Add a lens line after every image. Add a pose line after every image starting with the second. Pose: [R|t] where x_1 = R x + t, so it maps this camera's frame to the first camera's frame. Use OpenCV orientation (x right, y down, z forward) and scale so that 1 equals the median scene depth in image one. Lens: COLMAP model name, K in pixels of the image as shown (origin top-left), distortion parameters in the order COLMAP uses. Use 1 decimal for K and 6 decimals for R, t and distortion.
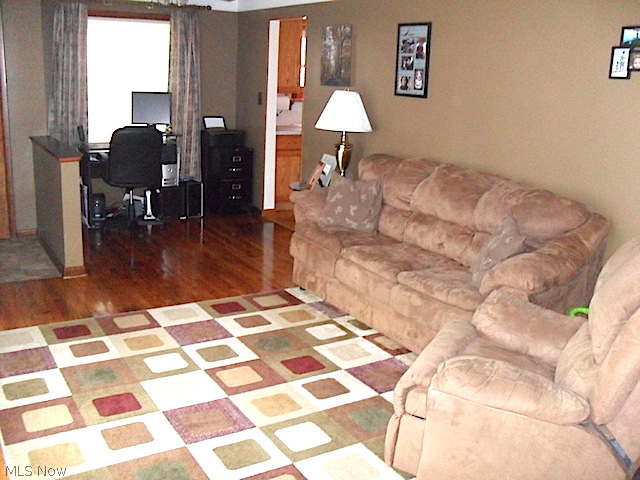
lens RADIAL K [[659.5, 0, 320.0], [0, 659.5, 240.0], [0, 0, 1]] dist [-0.202117, 0.243362]
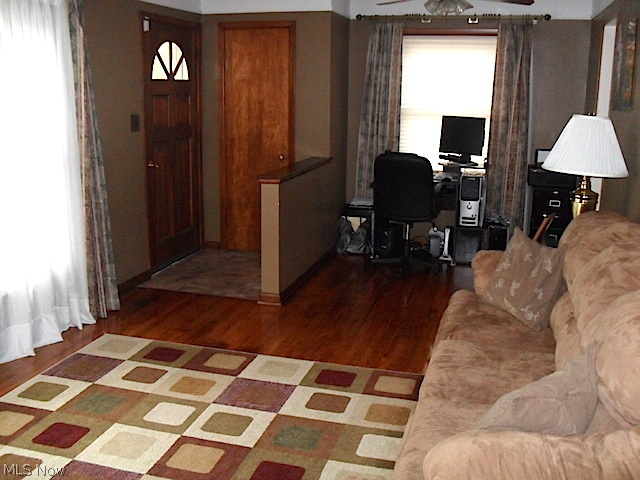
lens RADIAL K [[659.5, 0, 320.0], [0, 659.5, 240.0], [0, 0, 1]] dist [-0.202117, 0.243362]
pose [[0.680804, 0.133168, -0.720259, 0.386460], [-0.169053, 0.985353, 0.022389, -0.075541], [0.712690, 0.106520, 0.693344, 0.393552]]
